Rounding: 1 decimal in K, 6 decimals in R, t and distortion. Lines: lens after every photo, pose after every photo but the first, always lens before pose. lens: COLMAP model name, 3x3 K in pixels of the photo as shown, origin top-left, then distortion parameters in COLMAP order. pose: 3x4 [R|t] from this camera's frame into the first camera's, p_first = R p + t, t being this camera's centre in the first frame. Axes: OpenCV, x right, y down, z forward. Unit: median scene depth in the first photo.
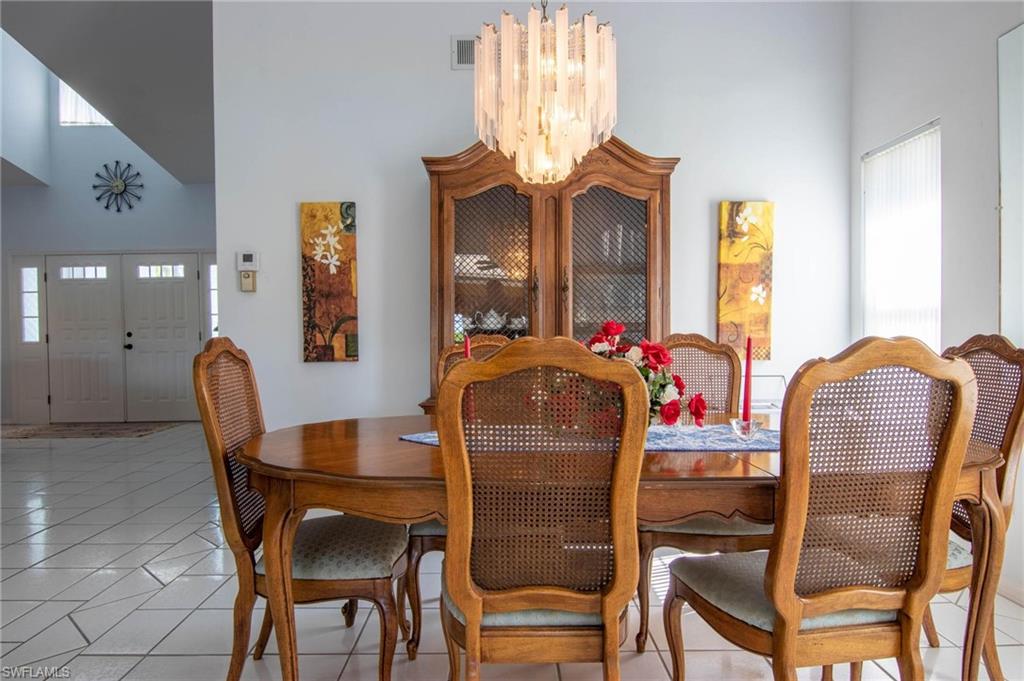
lens RADIAL K [[606.0, 0, 500.1], [0, 606.0, 343.2], [0, 0, 1]] dist [-0.002591, -0.003500]
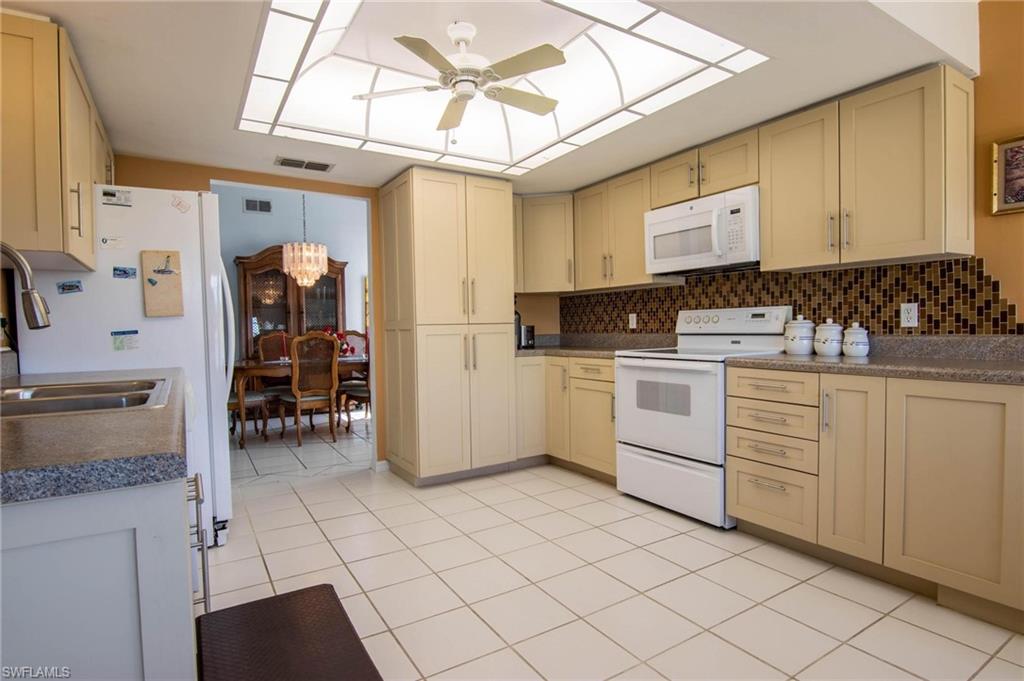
lens RADIAL K [[526.8, 0, 510.1], [0, 526.8, 345.9], [0, 0, 1]] dist [-0.002570, -0.014497]
pose [[0.845581, -0.028946, 0.533061, -0.292988], [0.022731, 0.999576, 0.018221, 0.022590], [-0.533362, -0.003290, 0.845881, -1.139285]]
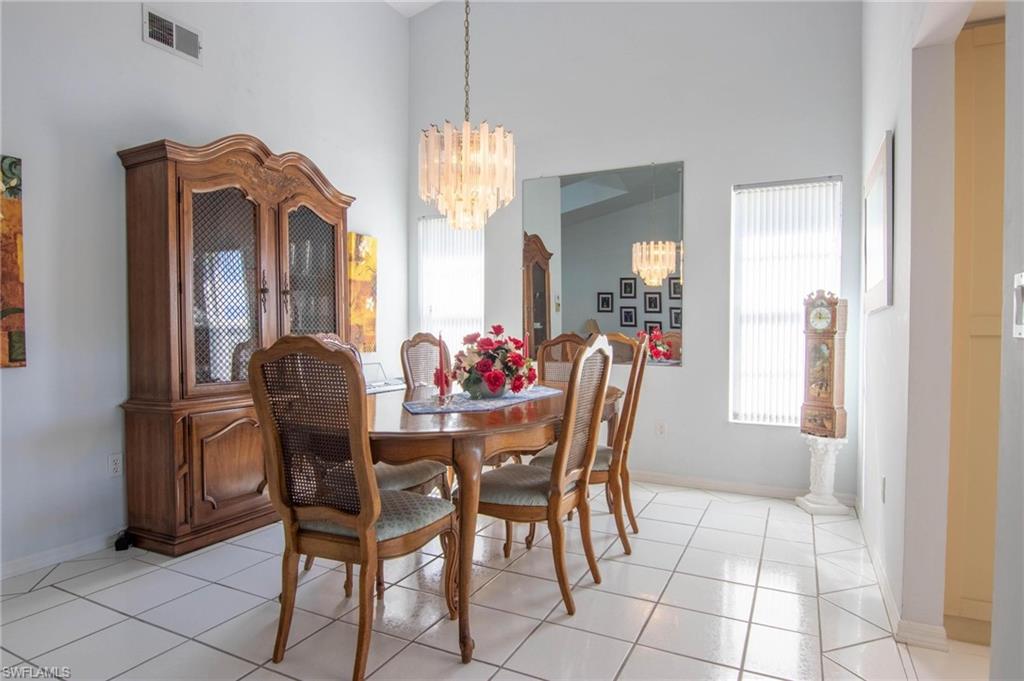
lens RADIAL K [[606.0, 0, 500.1], [0, 606.0, 343.2], [0, 0, 1]] dist [-0.002591, -0.003500]
pose [[0.454003, -0.011147, 0.890930, -0.659676], [0.013385, 0.999894, 0.005690, 0.003225], [-0.890899, 0.009342, 0.454104, 0.120653]]
